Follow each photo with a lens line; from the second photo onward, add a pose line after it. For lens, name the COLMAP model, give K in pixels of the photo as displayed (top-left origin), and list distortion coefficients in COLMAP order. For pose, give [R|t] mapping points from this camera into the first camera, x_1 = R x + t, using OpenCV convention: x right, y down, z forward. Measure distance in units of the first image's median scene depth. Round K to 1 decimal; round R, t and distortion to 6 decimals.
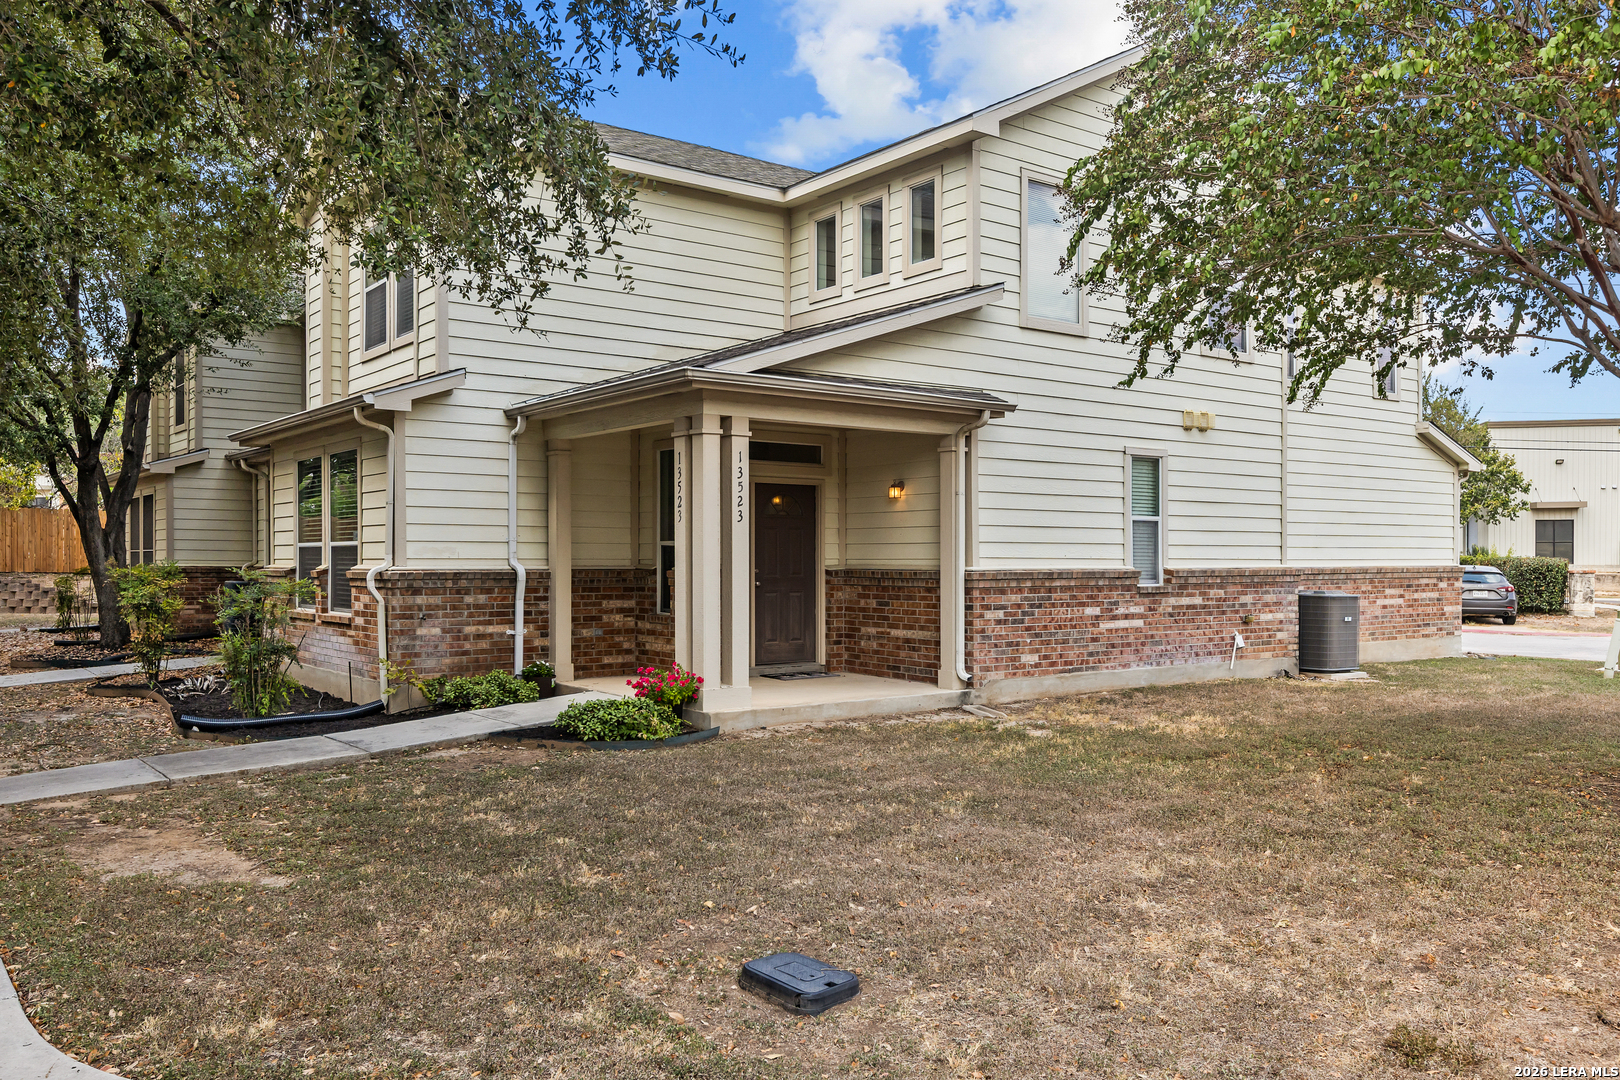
lens RADIAL K [[1252.9, 0, 809.6], [0, 1252.9, 546.0], [0, 0, 1]] dist [0.000464, -0.000430]
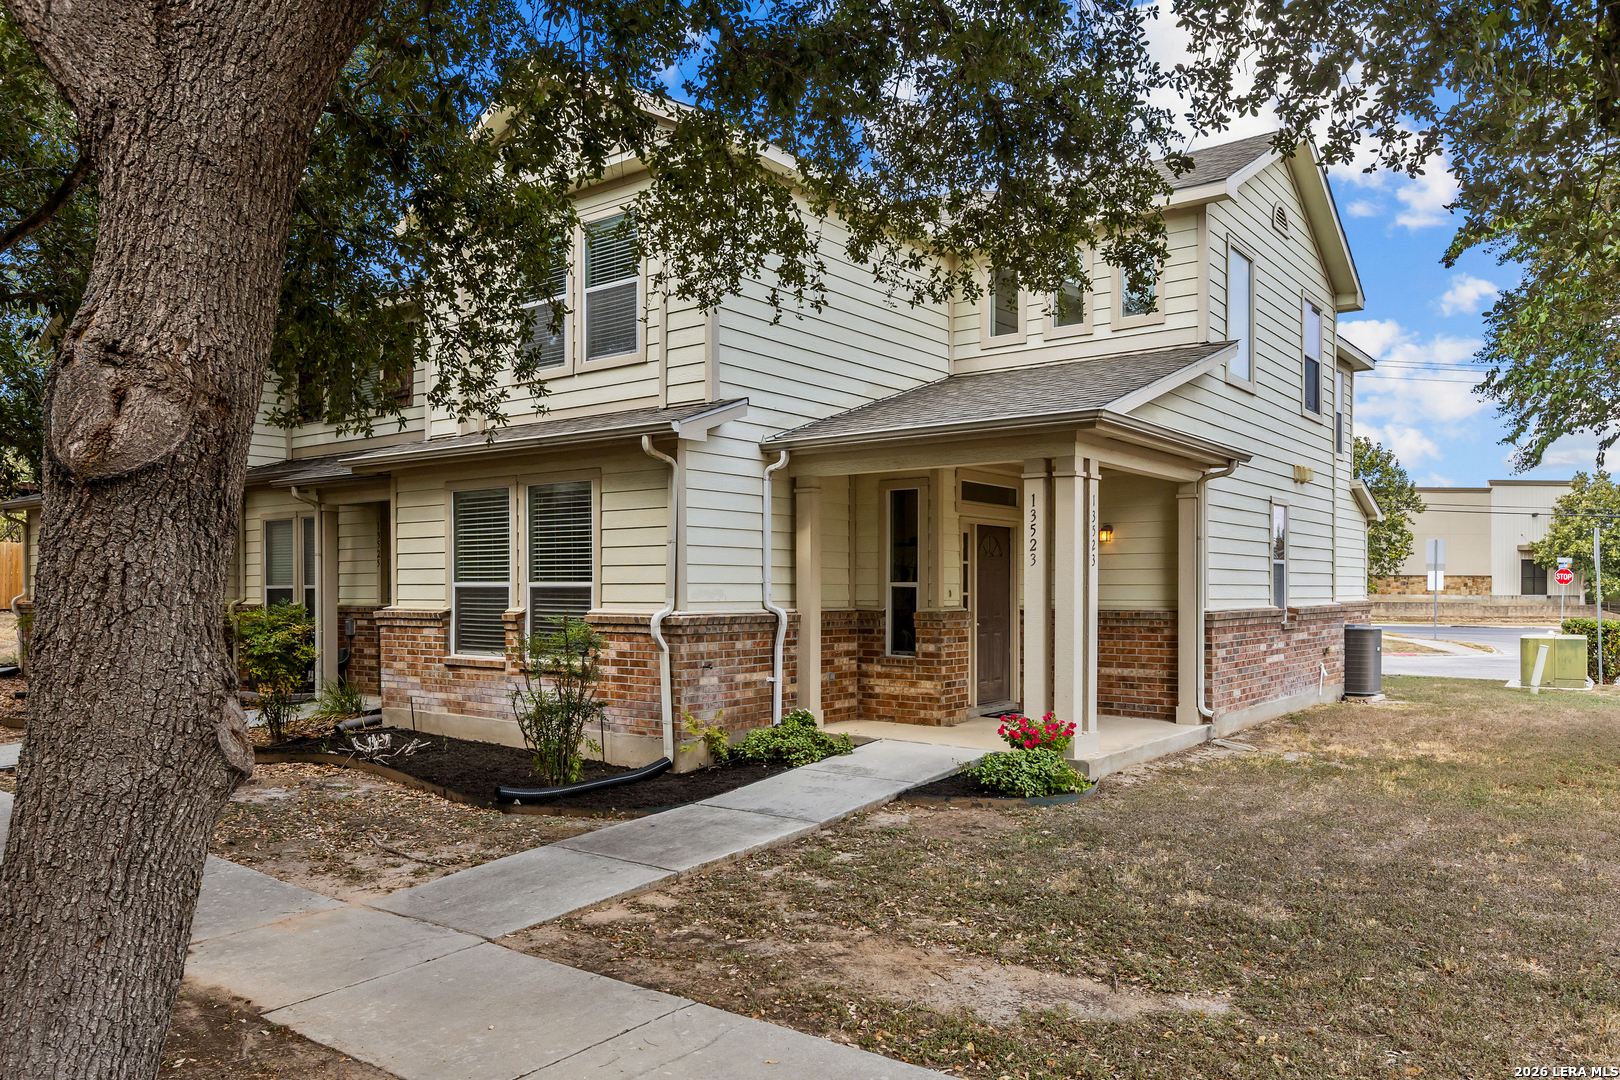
lens RADIAL K [[1131.0, 0, 817.4], [0, 1131.0, 580.4], [0, 0, 1]] dist [-0.004615, 0.000246]
pose [[0.963609, 0.001869, 0.267309, -0.432536], [-0.002879, 0.999990, 0.003389, -0.008704], [-0.267300, -0.004035, 0.963605, 0.168566]]
